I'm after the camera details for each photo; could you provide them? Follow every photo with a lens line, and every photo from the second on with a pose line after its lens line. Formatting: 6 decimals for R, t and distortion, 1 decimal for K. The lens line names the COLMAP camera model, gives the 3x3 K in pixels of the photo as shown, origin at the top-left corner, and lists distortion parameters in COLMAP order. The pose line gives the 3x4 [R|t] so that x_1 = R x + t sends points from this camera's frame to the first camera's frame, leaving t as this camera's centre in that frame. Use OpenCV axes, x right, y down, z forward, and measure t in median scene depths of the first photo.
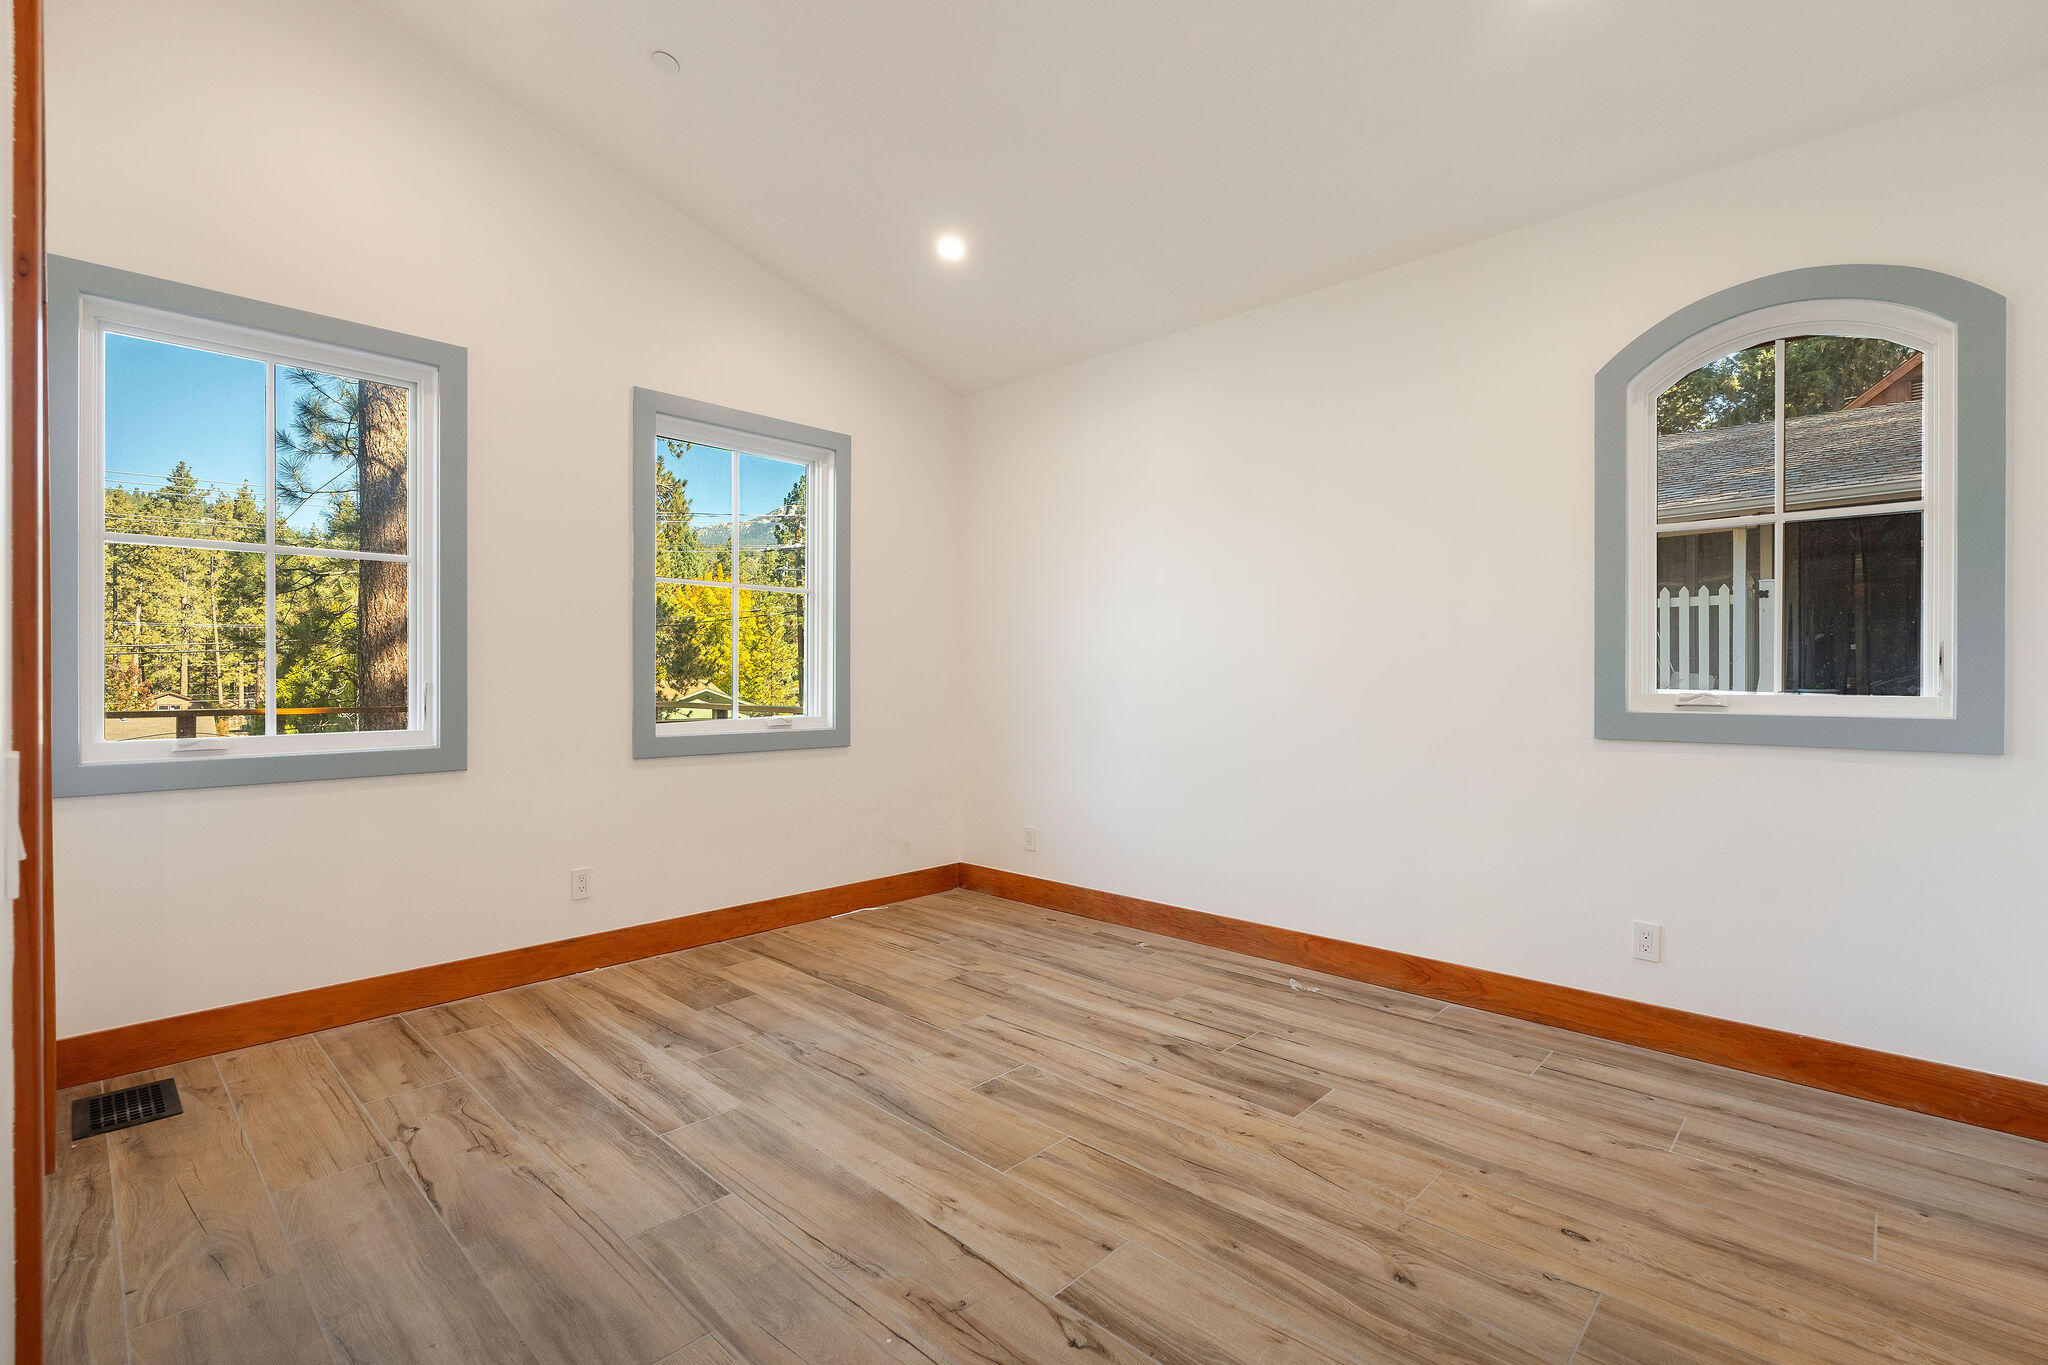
lens RADIAL K [[928.8, 0, 1018.7], [0, 928.8, 674.1], [0, 0, 1]] dist [-0.001025, 0.000452]
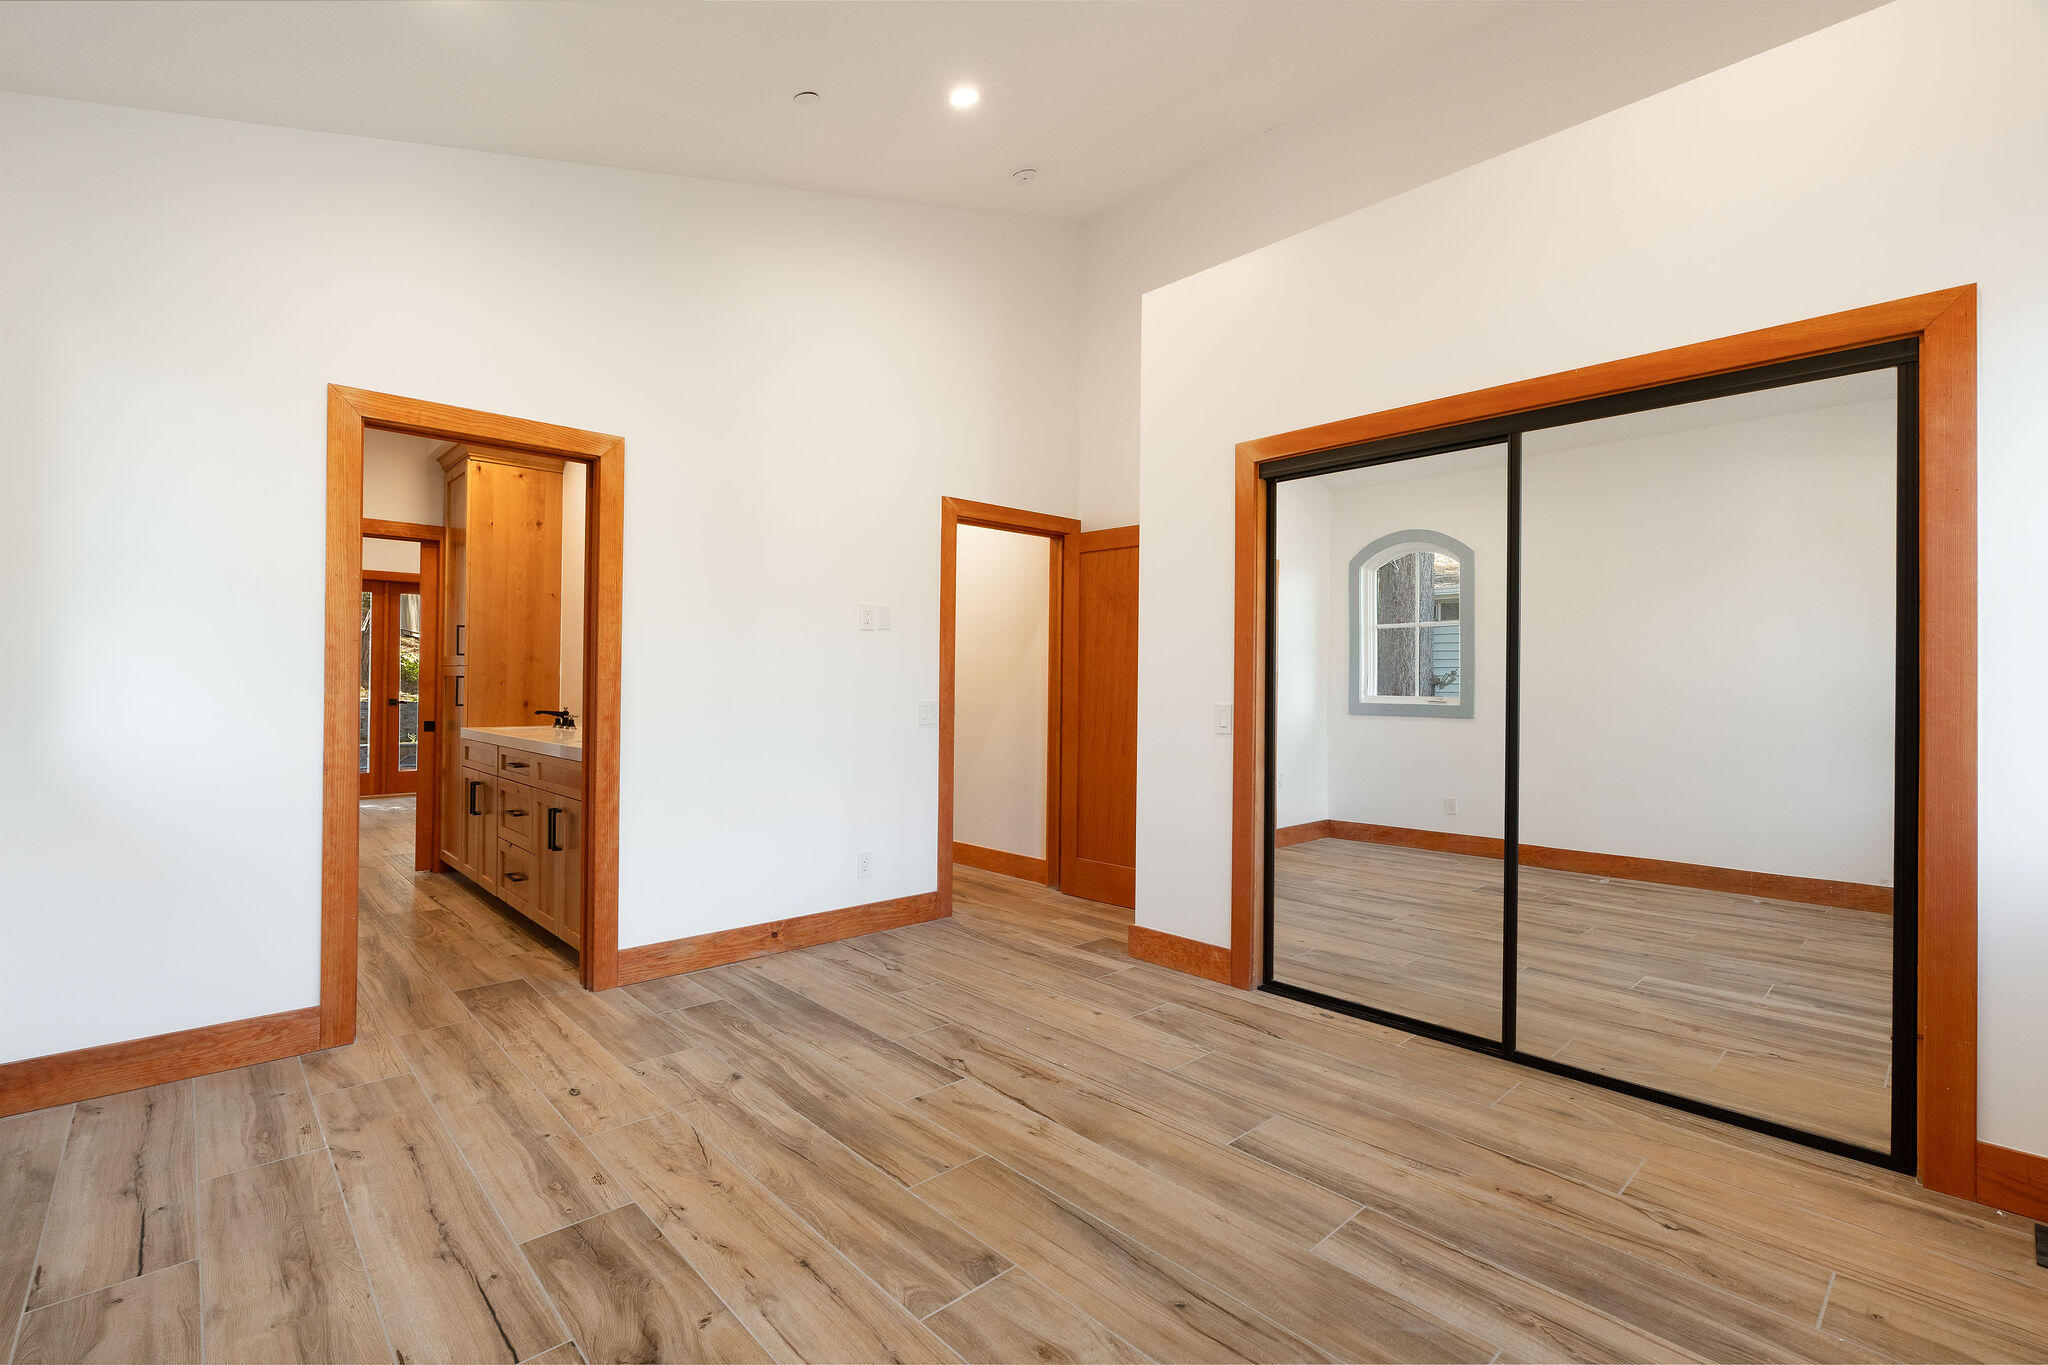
lens RADIAL K [[928.8, 0, 1018.7], [0, 928.8, 674.1], [0, 0, 1]] dist [-0.001025, 0.000452]
pose [[-0.997930, -0.009028, 0.063679, -0.112017], [-0.009860, 0.999870, -0.012766, 0.002882], [-0.063556, -0.013368, -0.997889, 1.974677]]
